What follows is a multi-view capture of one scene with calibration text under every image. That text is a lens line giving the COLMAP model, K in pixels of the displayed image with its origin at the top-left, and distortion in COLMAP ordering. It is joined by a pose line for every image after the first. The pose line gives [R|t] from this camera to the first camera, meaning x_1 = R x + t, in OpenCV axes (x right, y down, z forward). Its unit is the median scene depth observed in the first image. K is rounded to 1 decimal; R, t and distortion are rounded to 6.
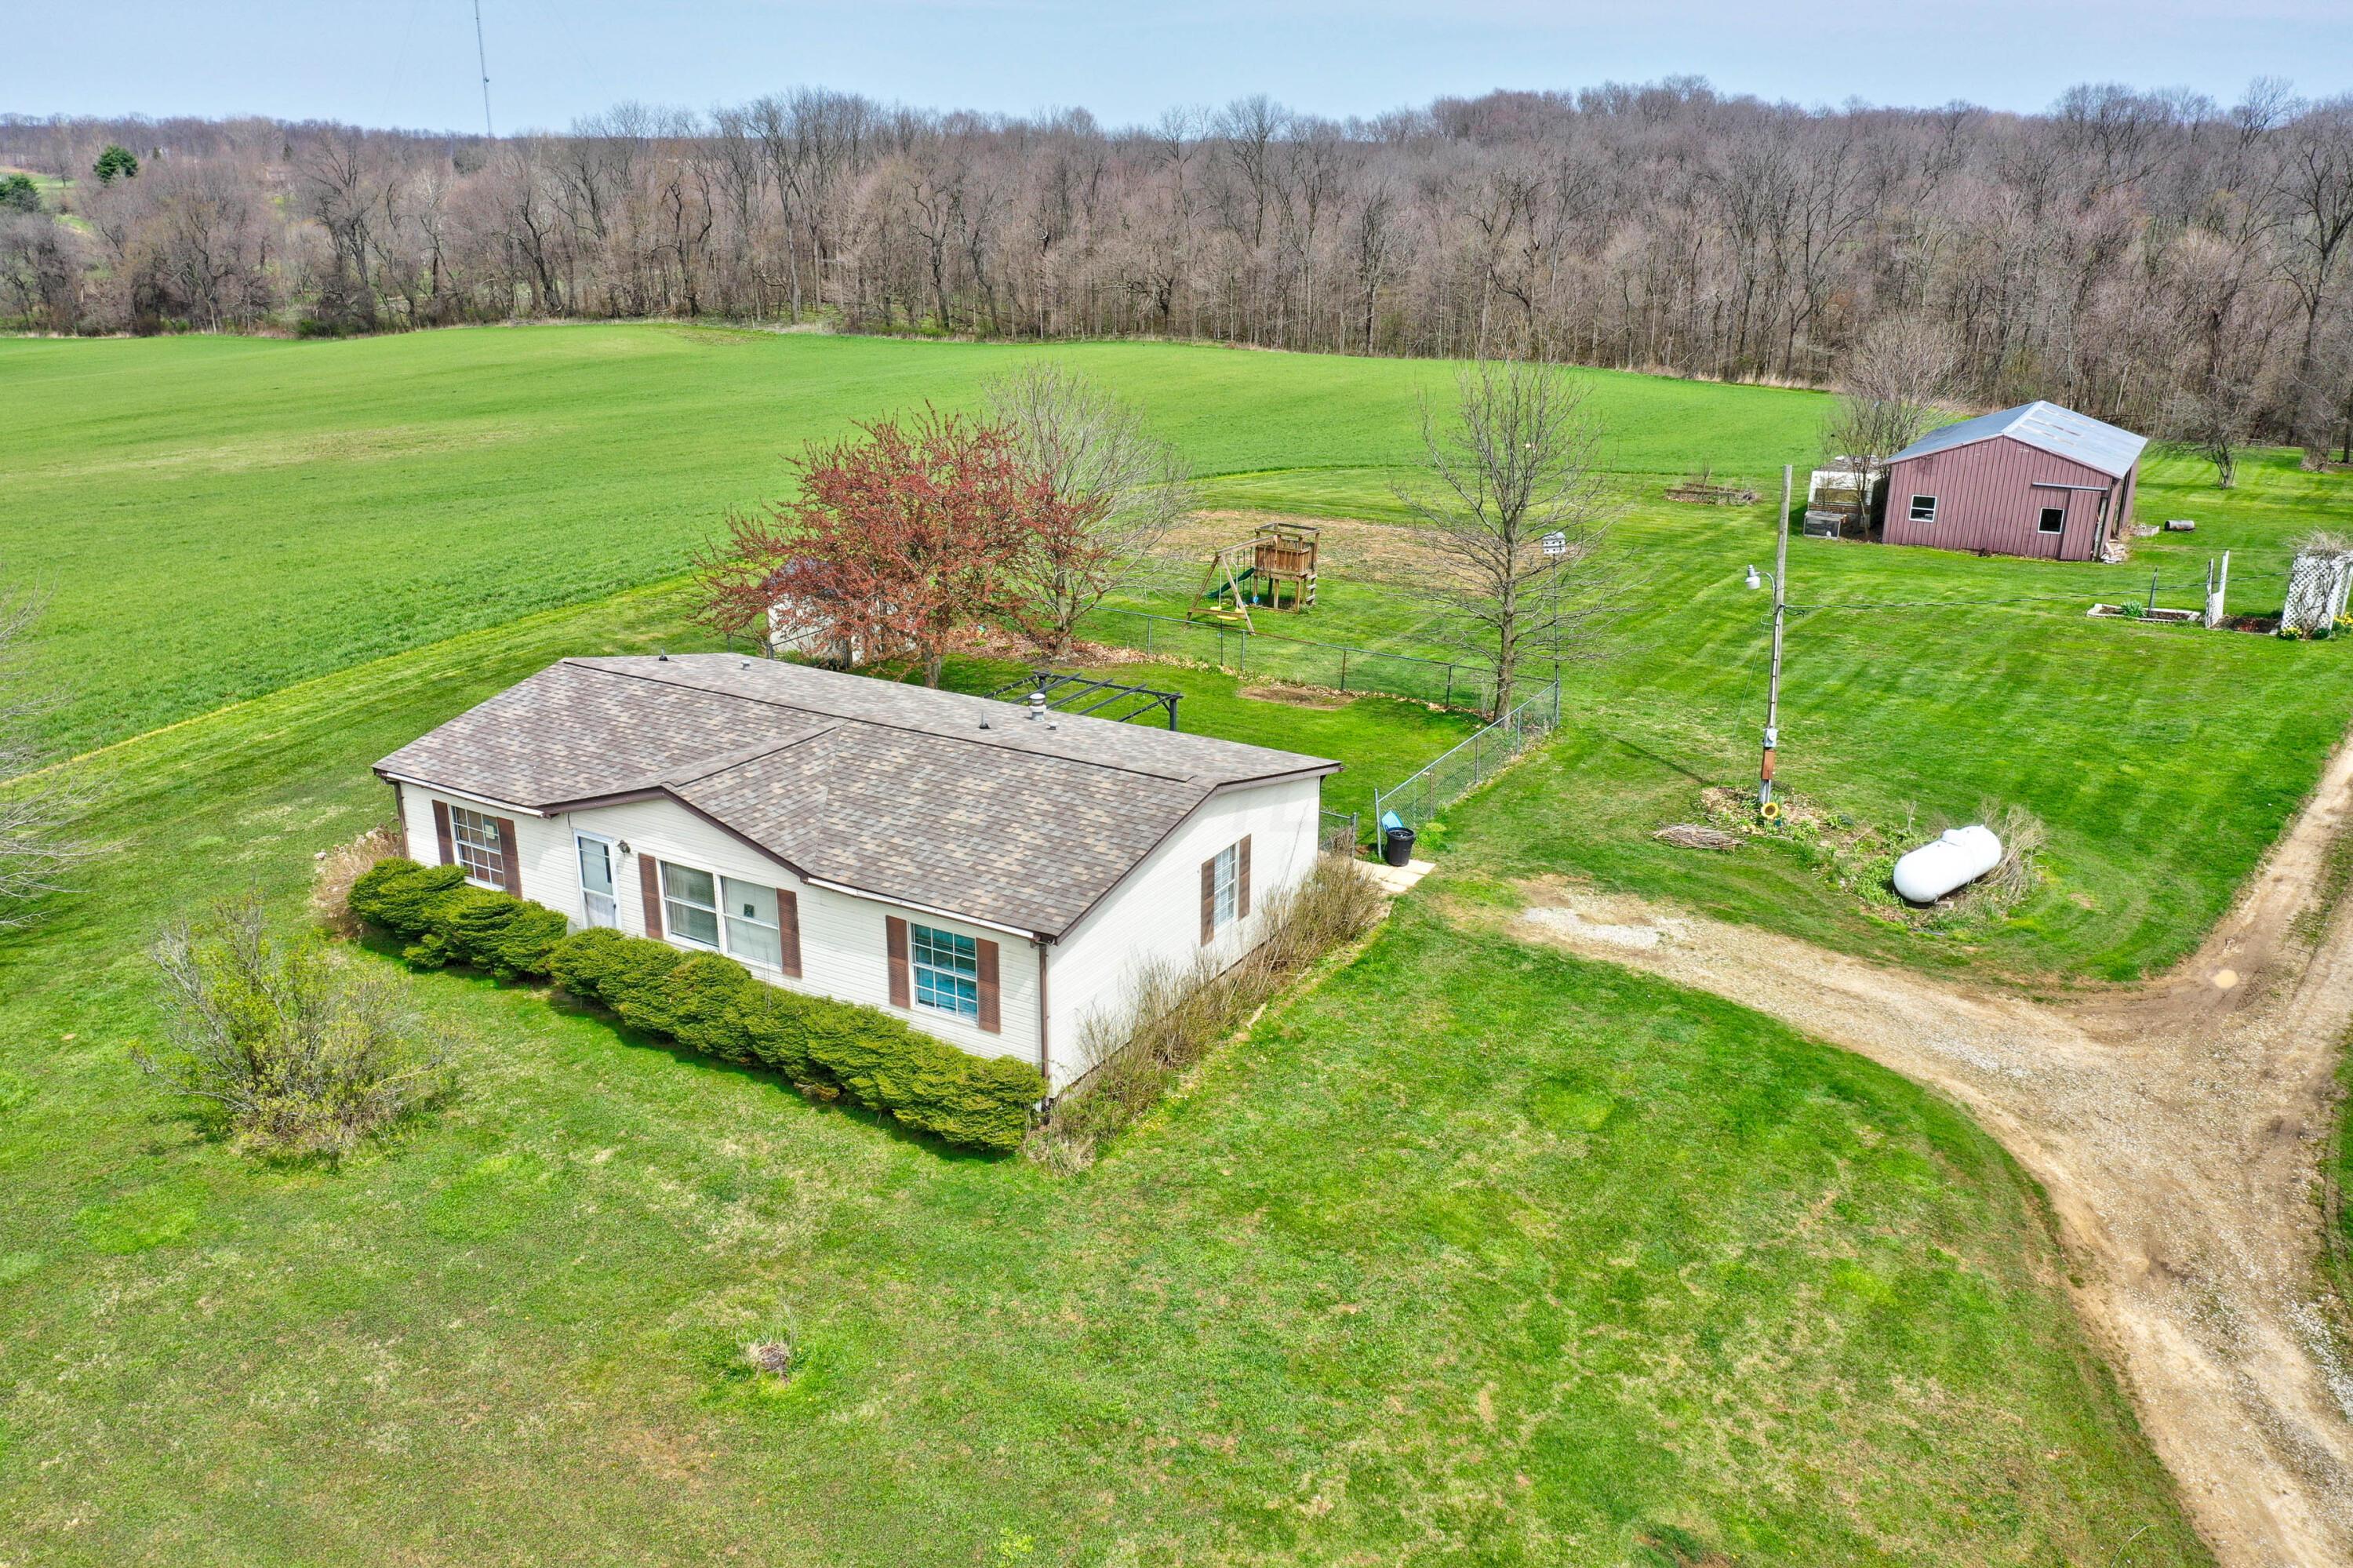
lens RADIAL K [[1940.8, 0, 1176.5], [0, 1940.8, 784.0], [0, 0, 1]] dist [-0.010808, 0.002236]
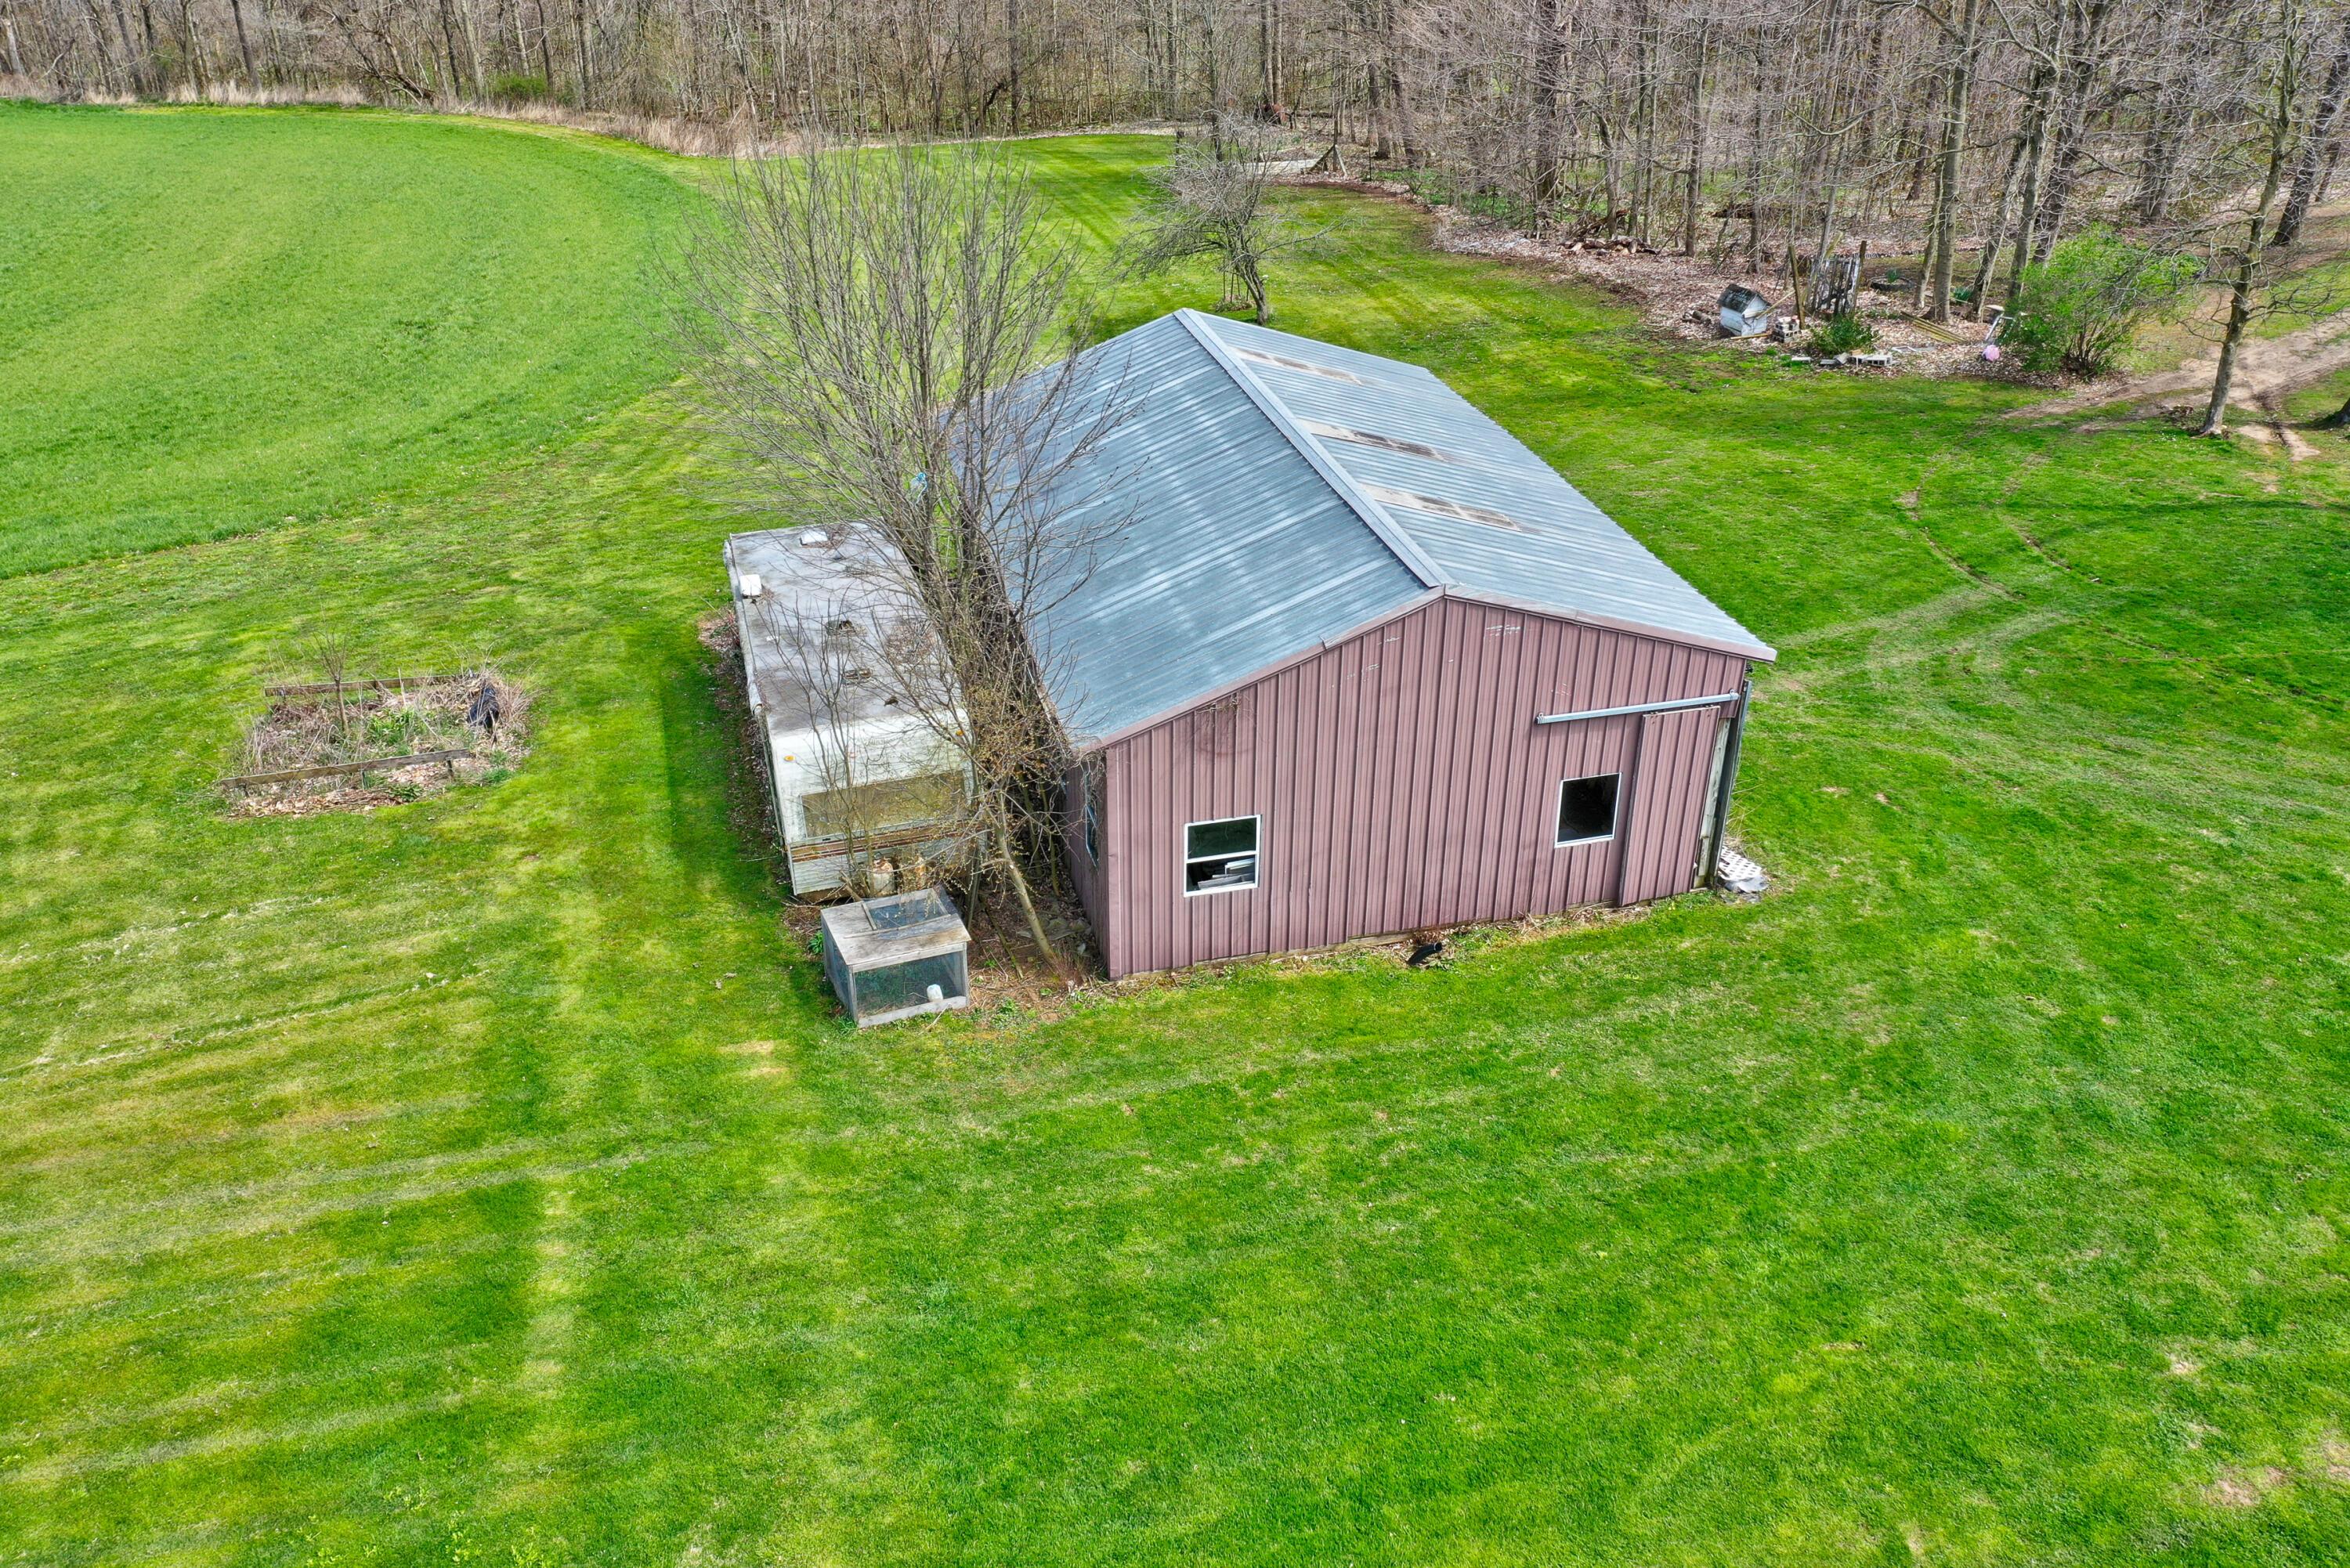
lens RADIAL K [[1847.9, 0, 1175.0], [0, 1847.9, 784.0], [0, 0, 1]] dist [0.005337, 0.002524]
pose [[0.717331, -0.337549, 0.609506, 0.389564], [0.202104, 0.938002, 0.281615, -0.428863], [-0.666776, -0.078827, 0.741077, 1.464319]]
